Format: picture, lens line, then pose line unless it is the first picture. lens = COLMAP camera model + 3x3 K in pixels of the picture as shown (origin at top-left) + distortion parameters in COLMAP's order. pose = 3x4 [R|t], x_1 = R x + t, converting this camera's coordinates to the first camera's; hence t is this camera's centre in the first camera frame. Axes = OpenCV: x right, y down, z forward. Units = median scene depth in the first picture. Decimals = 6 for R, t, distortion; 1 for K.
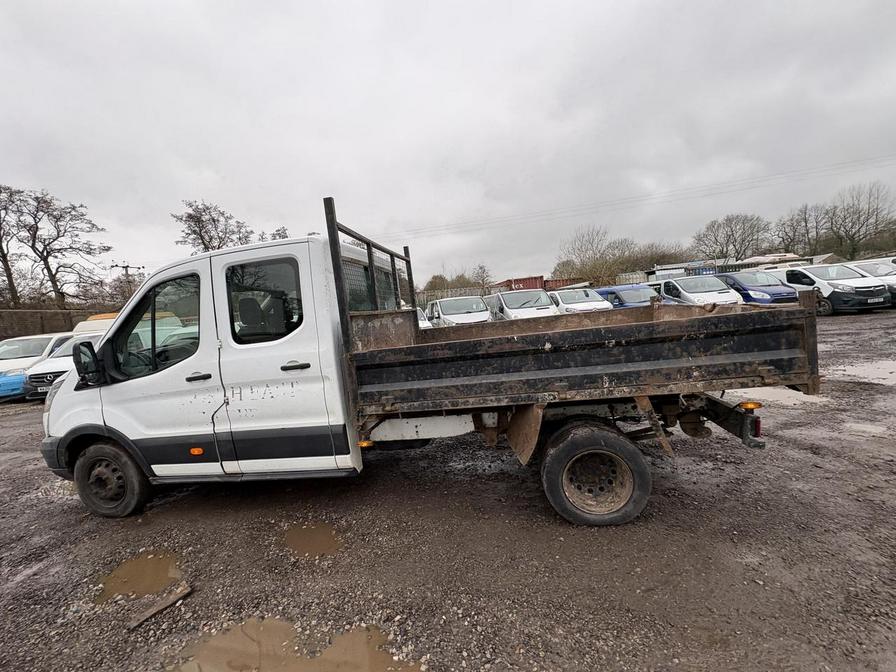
lens RADIAL K [[355.4, 0, 450.1], [0, 355.4, 335.5], [0, 0, 1]] dist [-0.000525, 0.000047]
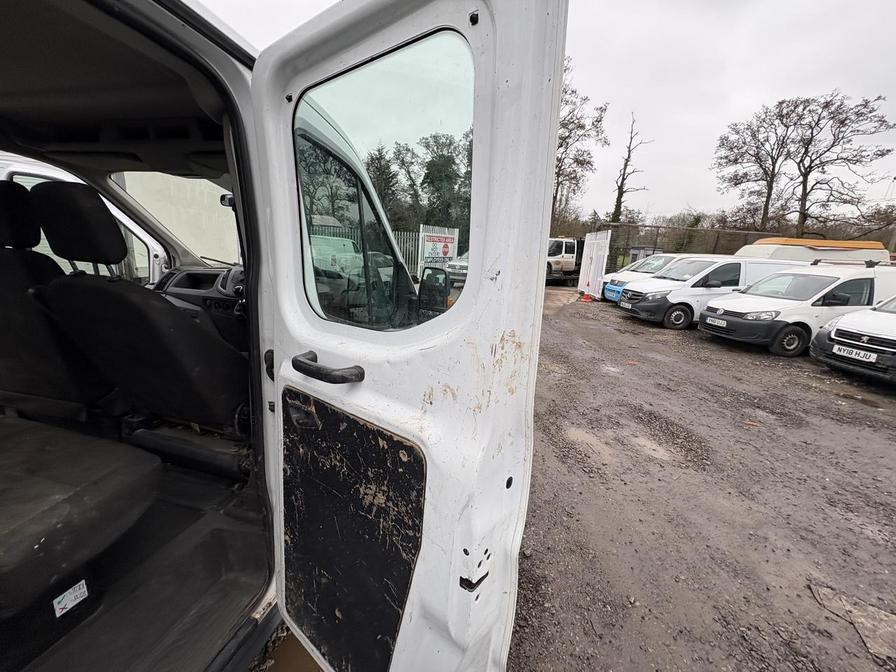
lens RADIAL K [[355.4, 0, 450.2], [0, 355.4, 337.8], [0, 0, 1]] dist [-0.000525, 0.000047]
pose [[-0.109541, 0.324367, -0.939567, -0.021345], [-0.122840, 0.933592, 0.336625, -0.016803], [0.986363, 0.152291, -0.062422, 0.194027]]
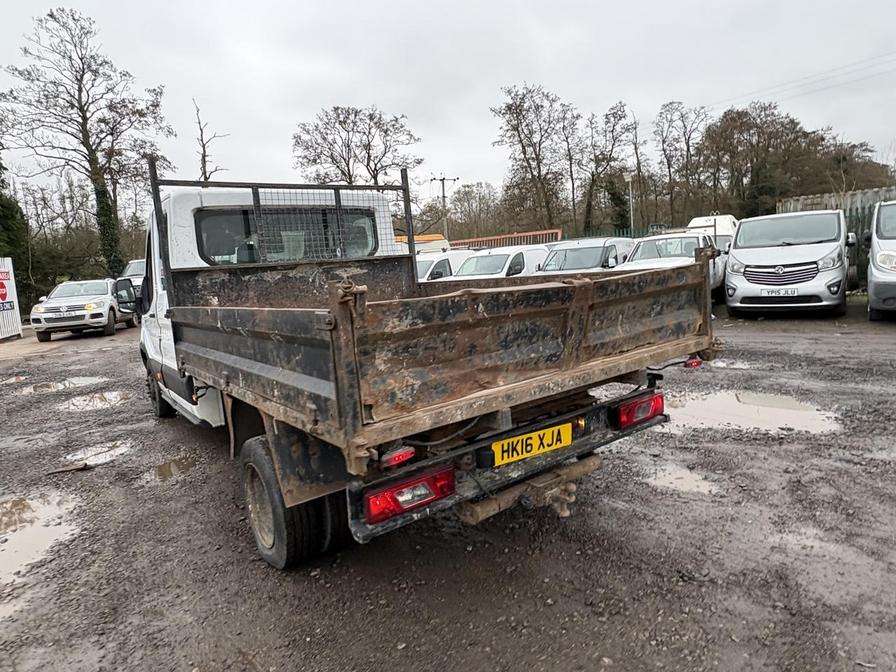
lens RADIAL K [[552.5, 0, 453.7], [0, 552.5, 328.4], [0, 0, 1]] dist [-0.000577, 0.000951]
pose [[0.707965, 0.124684, -0.695154, 0.128024], [-0.045279, 0.990281, 0.131504, -0.012459], [0.704794, -0.061625, 0.706730, 0.041951]]
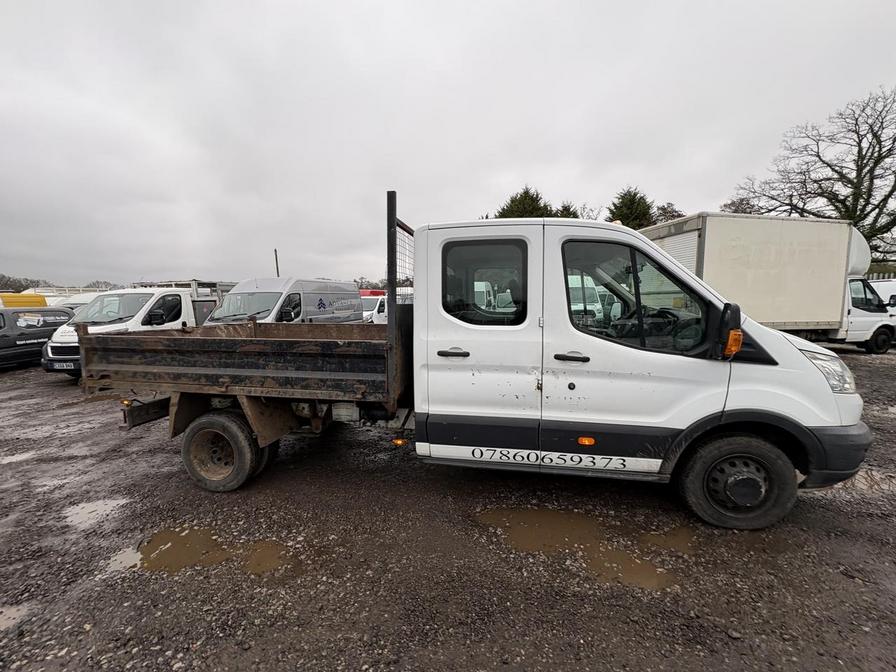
lens RADIAL K [[355.4, 0, 446.7], [0, 355.4, 334.6], [0, 0, 1]] dist [-0.000525, 0.000047]
pose [[-0.992550, 0.109450, 0.053537, -0.037537], [0.116710, 0.980225, 0.159806, -0.017712], [-0.034987, 0.164864, -0.985696, 0.263872]]
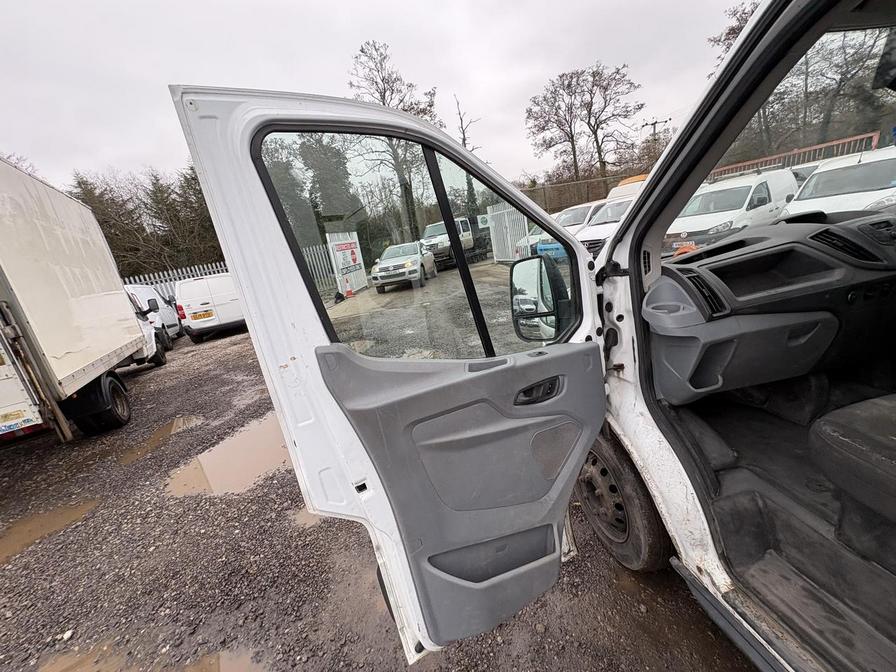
lens RADIAL K [[355.4, 0, 447.1], [0, 355.4, 335.9], [0, 0, 1]] dist [-0.000525, 0.000047]
pose [[0.340021, 0.282668, -0.896931, -0.069156], [0.076763, 0.942233, 0.326045, -0.003626], [0.937280, -0.179713, 0.298681, 0.072858]]
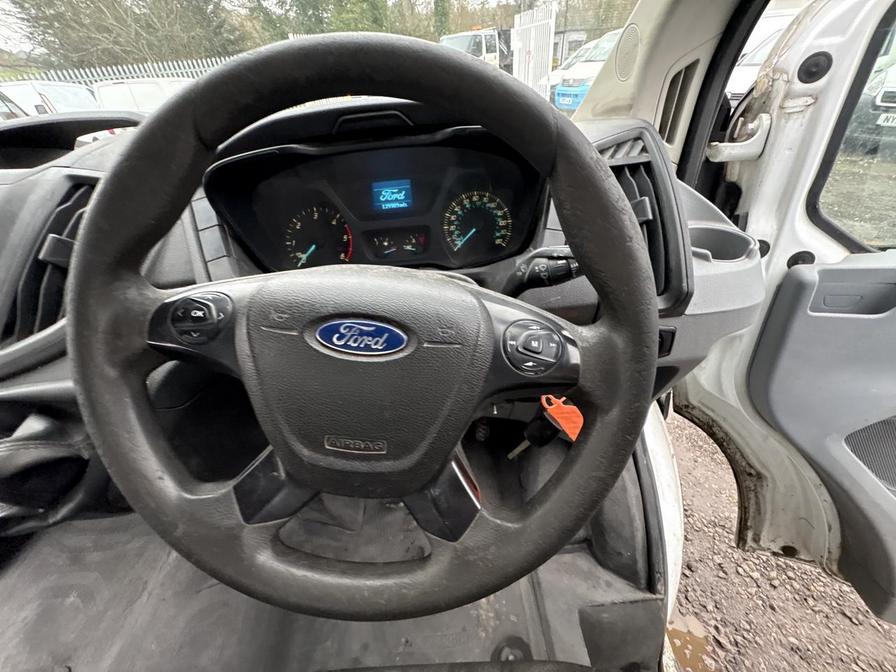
lens RADIAL K [[355.4, 0, 450.7], [0, 355.4, 335.4], [0, 0, 1]] dist [-0.000525, 0.000047]
pose [[0.194401, 0.653185, -0.731818, -0.079746], [-0.012522, 0.747643, 0.663983, -0.003210], [0.980842, -0.119915, 0.153521, 0.159025]]
